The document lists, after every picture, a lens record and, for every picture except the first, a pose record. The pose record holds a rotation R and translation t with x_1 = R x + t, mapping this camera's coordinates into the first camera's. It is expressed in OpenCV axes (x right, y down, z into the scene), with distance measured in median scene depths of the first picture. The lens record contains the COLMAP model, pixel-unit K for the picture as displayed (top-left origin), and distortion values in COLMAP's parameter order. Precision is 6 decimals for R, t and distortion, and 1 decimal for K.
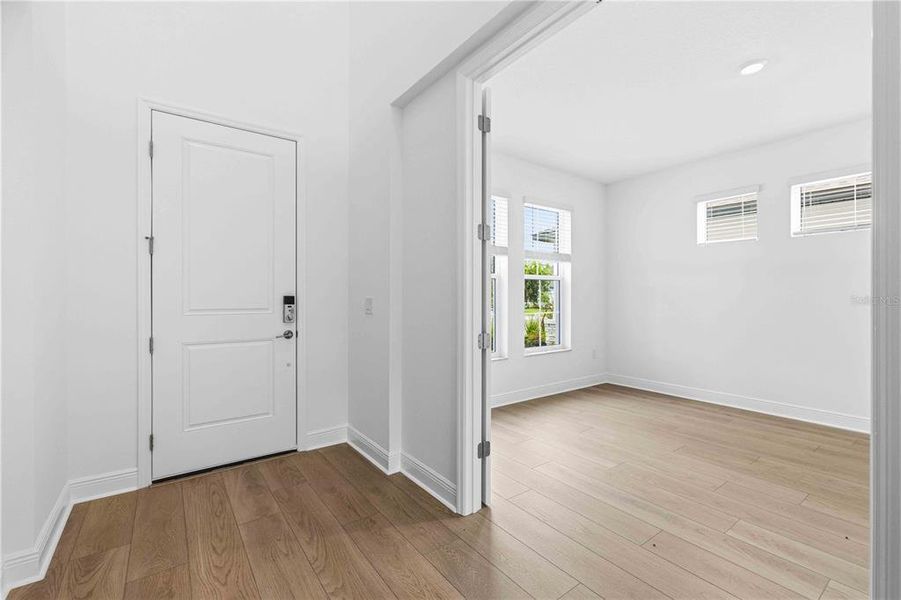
lens RADIAL K [[395.1, 0, 448.8], [0, 395.1, 295.3], [0, 0, 1]] dist [0.001061, 0.000518]
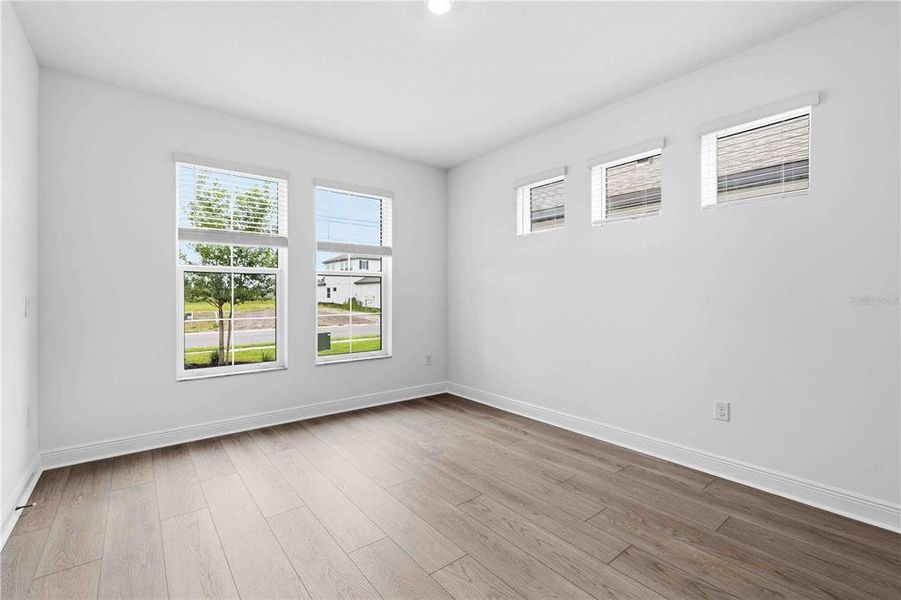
lens RADIAL K [[395.1, 0, 453.8], [0, 395.1, 296.0], [0, 0, 1]] dist [0.001061, 0.000518]
pose [[0.998644, 0.001589, 0.052032, 0.444939], [-0.001674, 0.999997, 0.001589, 0.002730], [-0.052030, -0.001674, 0.998644, 0.131004]]
